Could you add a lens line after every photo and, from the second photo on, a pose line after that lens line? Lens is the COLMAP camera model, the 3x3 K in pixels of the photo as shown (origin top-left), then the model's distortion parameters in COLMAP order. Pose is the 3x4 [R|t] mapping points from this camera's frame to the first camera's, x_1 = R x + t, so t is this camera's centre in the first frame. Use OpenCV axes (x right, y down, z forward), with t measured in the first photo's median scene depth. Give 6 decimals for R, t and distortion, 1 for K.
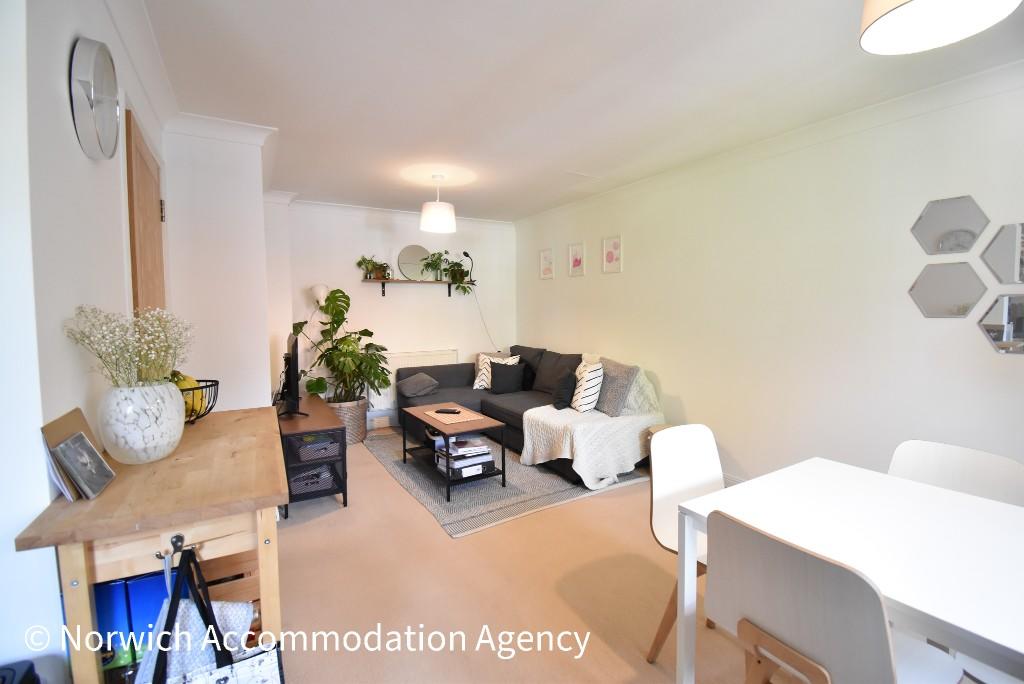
lens RADIAL K [[455.0, 0, 512.0], [0, 455.0, 332.2], [0, 0, 1]] dist [0.020084, -0.026398]
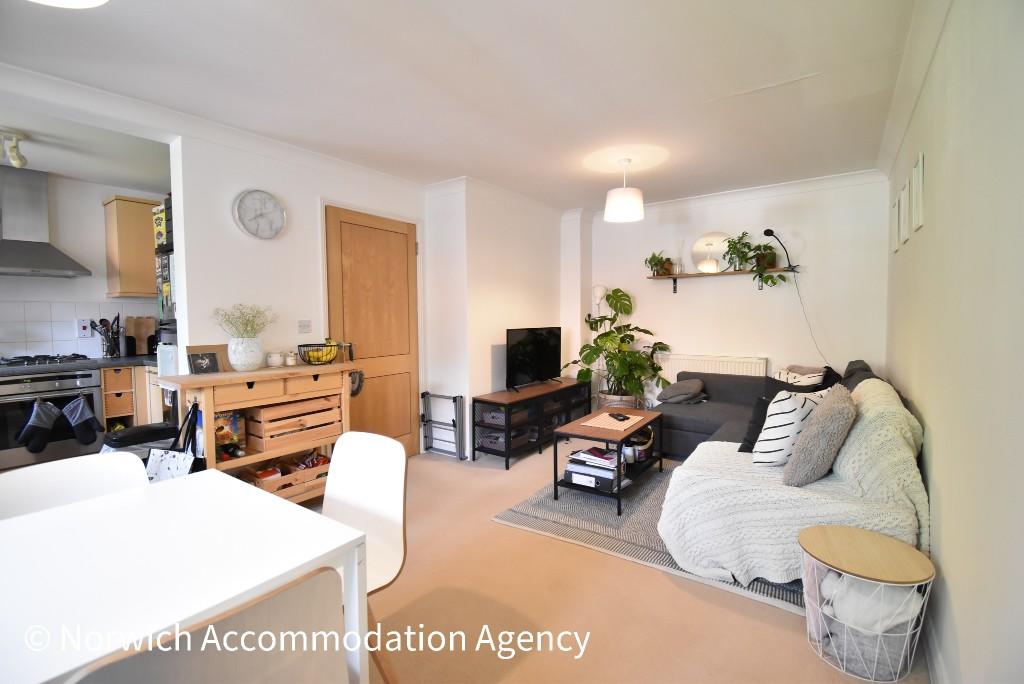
lens RADIAL K [[455.0, 0, 512.0], [0, 455.0, 332.2], [0, 0, 1]] dist [0.020084, -0.026398]
pose [[0.392849, 0.036389, -0.918883, 0.676421], [-0.040924, 0.998919, 0.022062, -0.007911], [0.918692, 0.028937, 0.393913, 0.486673]]
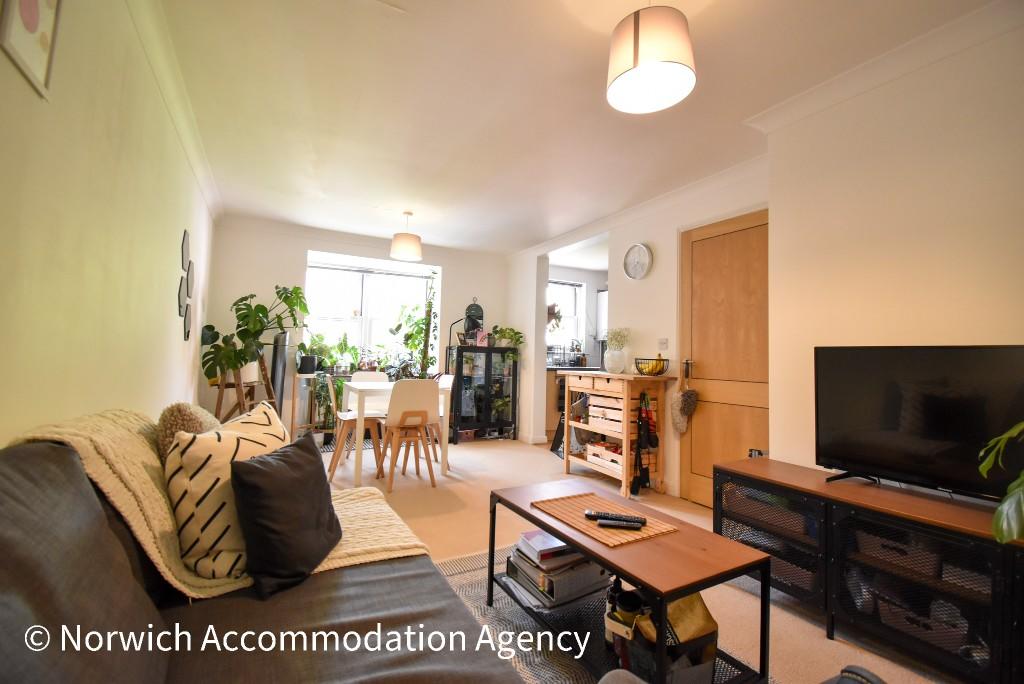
lens RADIAL K [[455.0, 0, 512.0], [0, 455.0, 332.2], [0, 0, 1]] dist [0.020084, -0.026398]
pose [[-0.999485, -0.021093, 0.024180, -0.032453], [-0.021125, 0.999776, -0.001041, 0.000125], [-0.024153, -0.001551, -0.999707, 1.582410]]
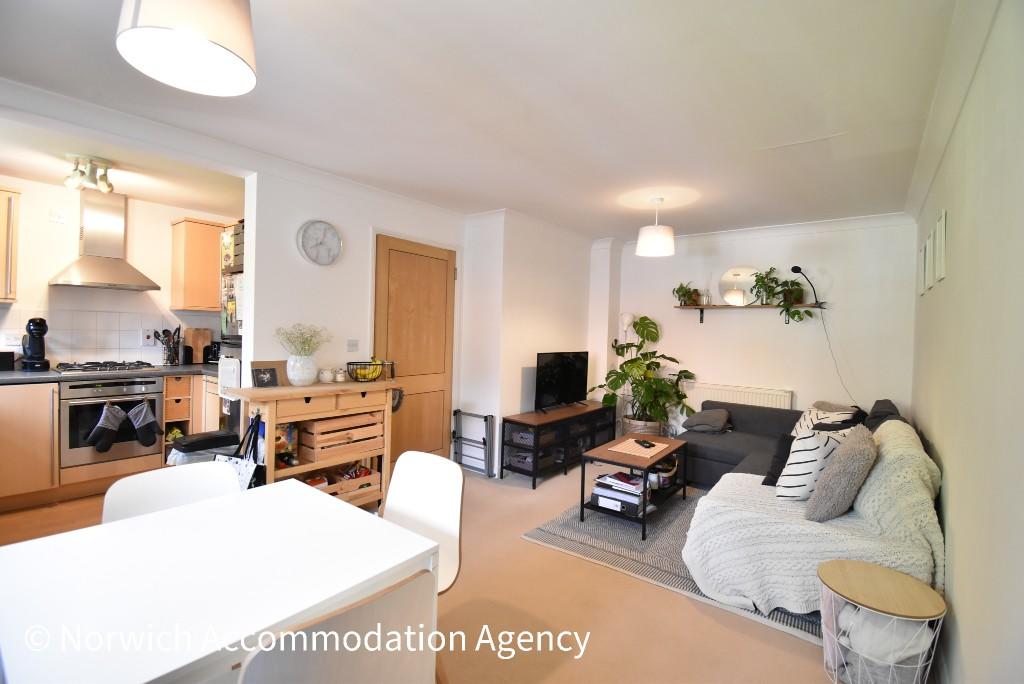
lens RADIAL K [[455.0, 0, 512.0], [0, 455.0, 332.2], [0, 0, 1]] dist [0.020084, -0.026398]
pose [[0.351302, 0.020356, -0.936041, 0.716940], [-0.078641, 0.996872, -0.007835, -0.031082], [0.932954, 0.076364, 0.351804, 0.434707]]
